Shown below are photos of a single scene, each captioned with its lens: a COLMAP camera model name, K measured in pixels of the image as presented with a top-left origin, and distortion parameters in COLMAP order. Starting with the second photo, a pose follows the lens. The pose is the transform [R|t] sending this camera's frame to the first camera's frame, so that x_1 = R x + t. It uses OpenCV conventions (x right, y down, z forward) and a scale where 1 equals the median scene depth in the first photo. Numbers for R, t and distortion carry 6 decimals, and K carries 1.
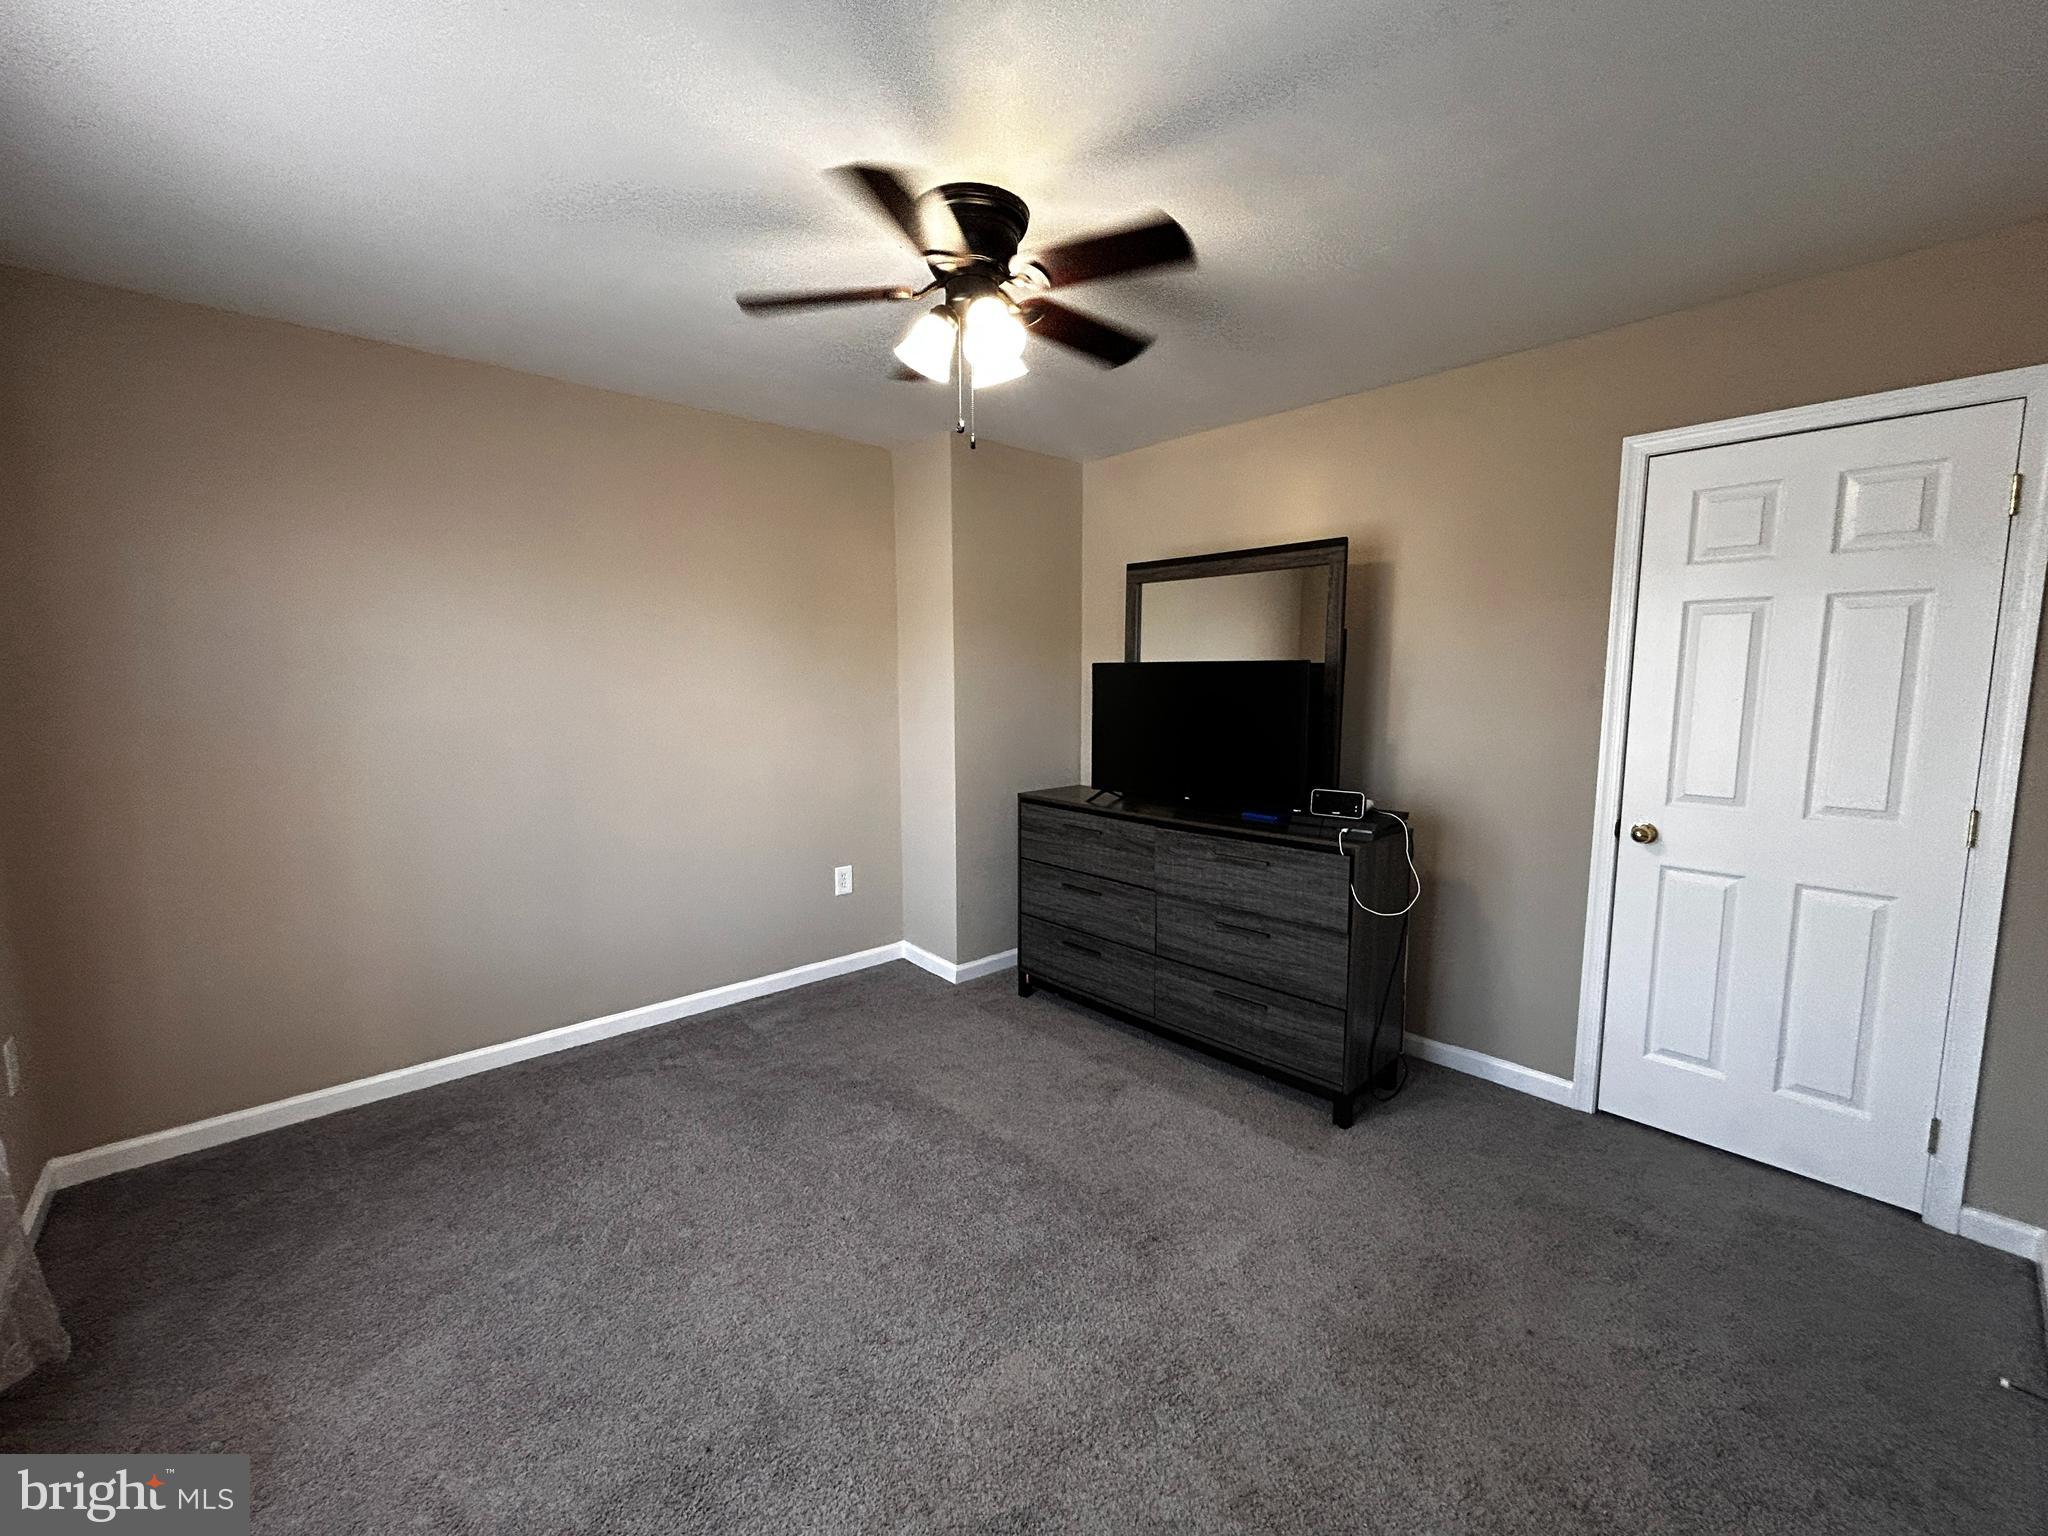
lens RADIAL K [[831.3, 0, 1018.8], [0, 831.3, 767.1], [0, 0, 1]] dist [0.000979, 0.001319]
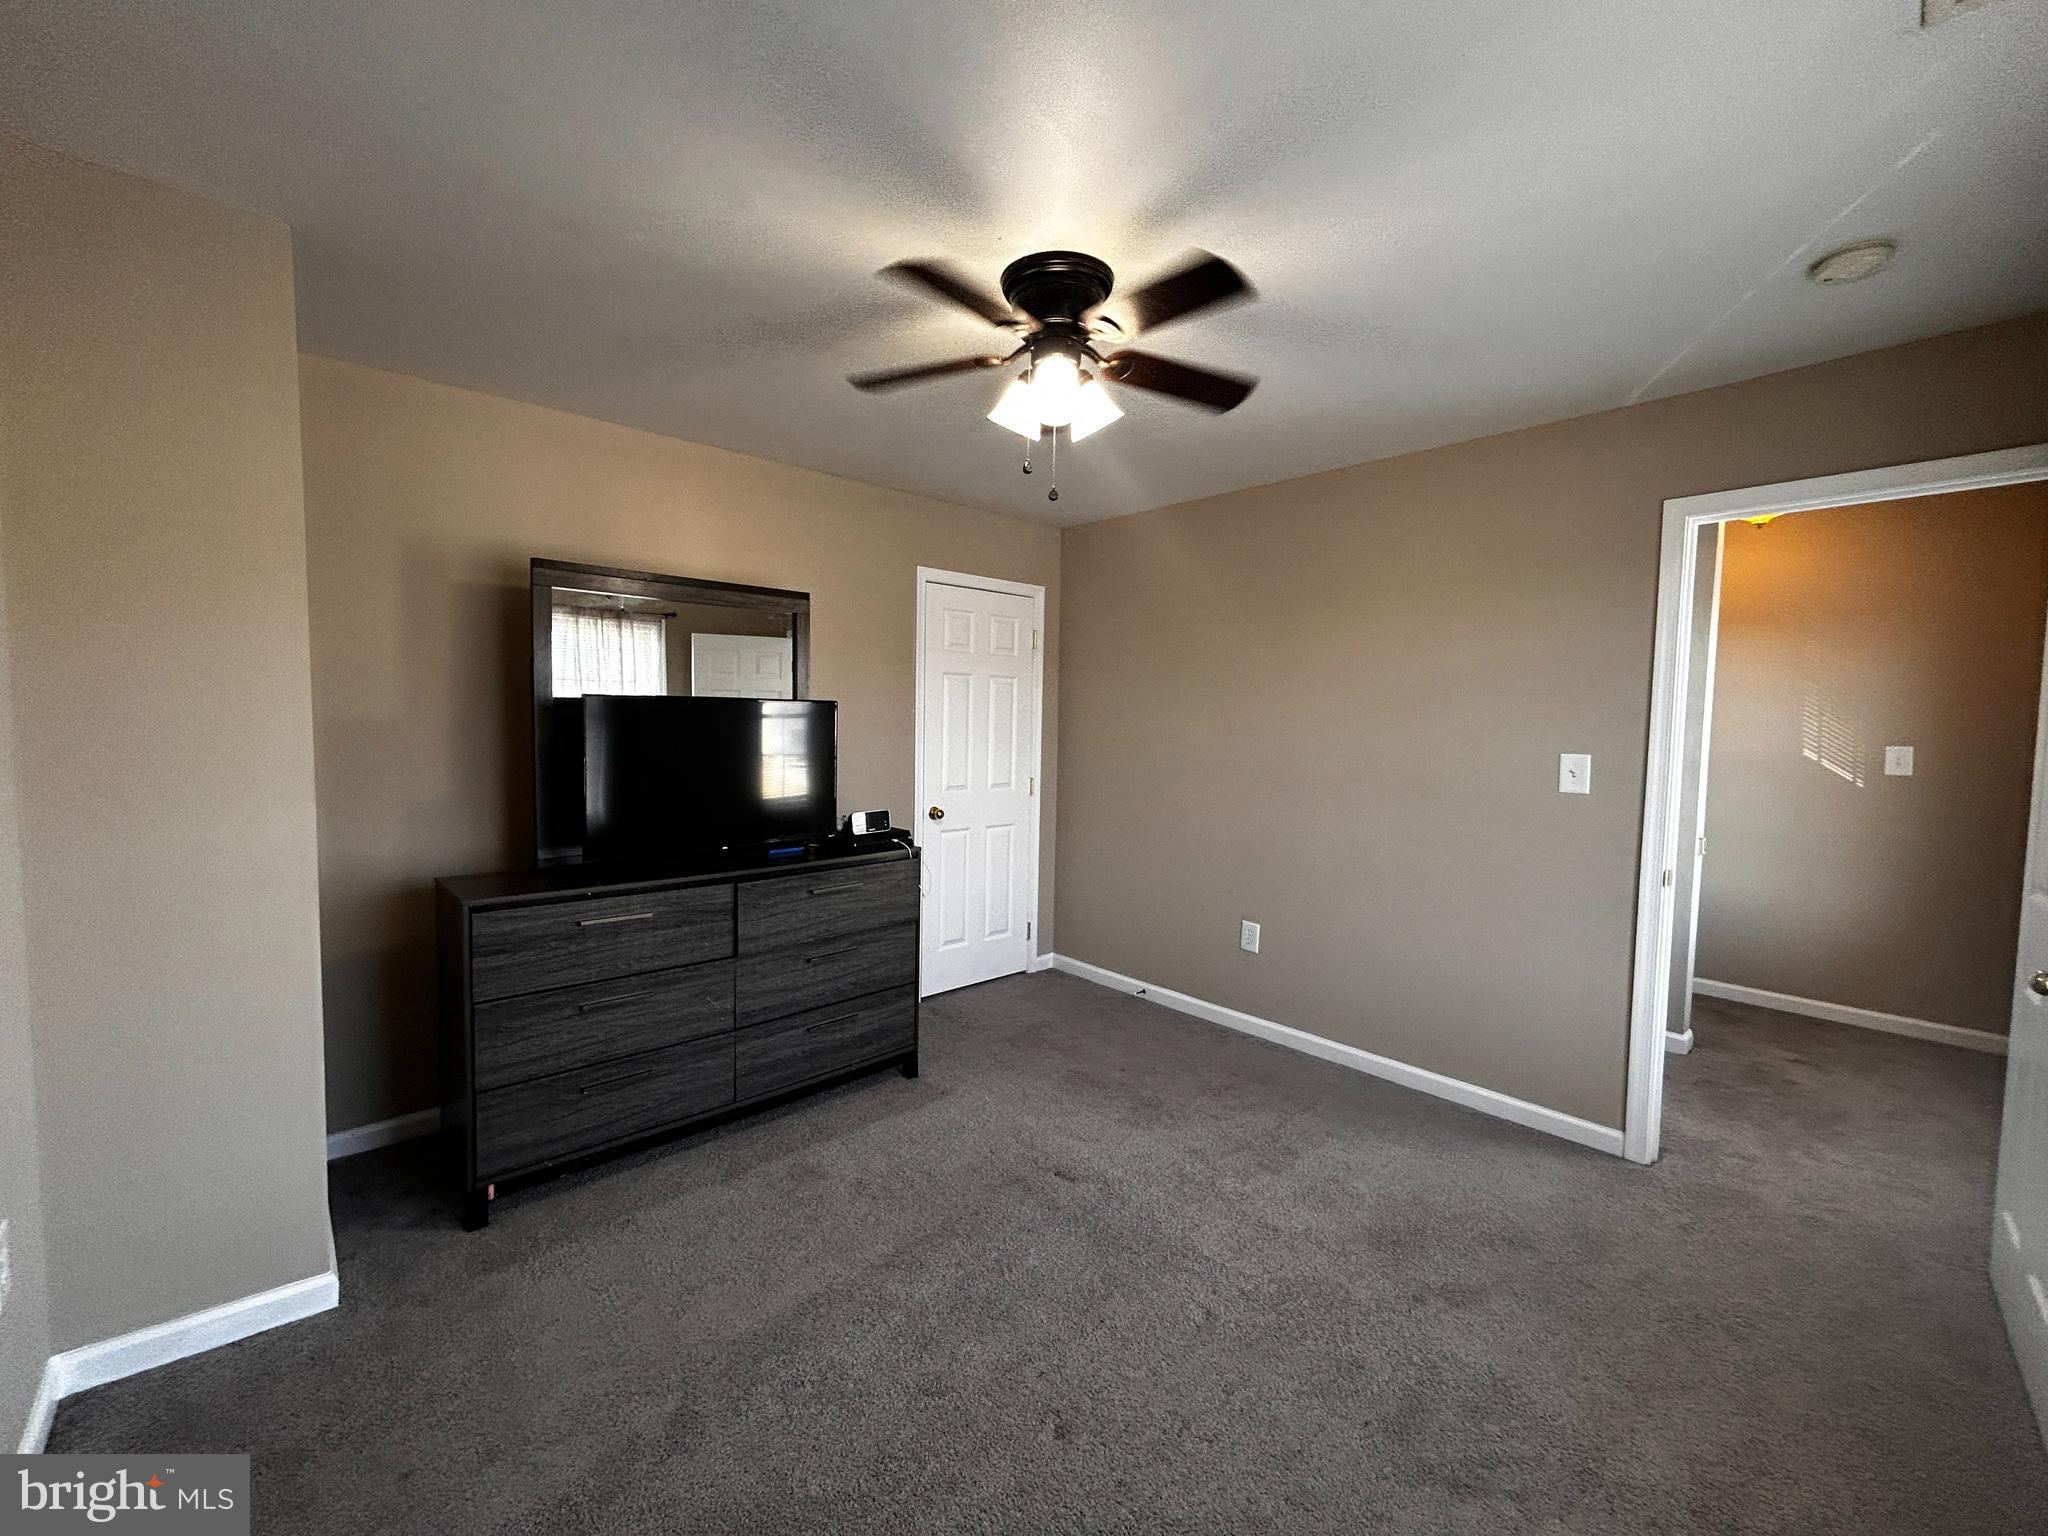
lens RADIAL K [[831.3, 0, 1018.9], [0, 831.3, 768.7], [0, 0, 1]] dist [0.000979, 0.001319]
pose [[-0.004426, -0.063938, 0.997944, -0.724543], [0.089823, 0.993894, 0.064076, -0.080559], [-0.995948, 0.089922, 0.001345, 0.703028]]
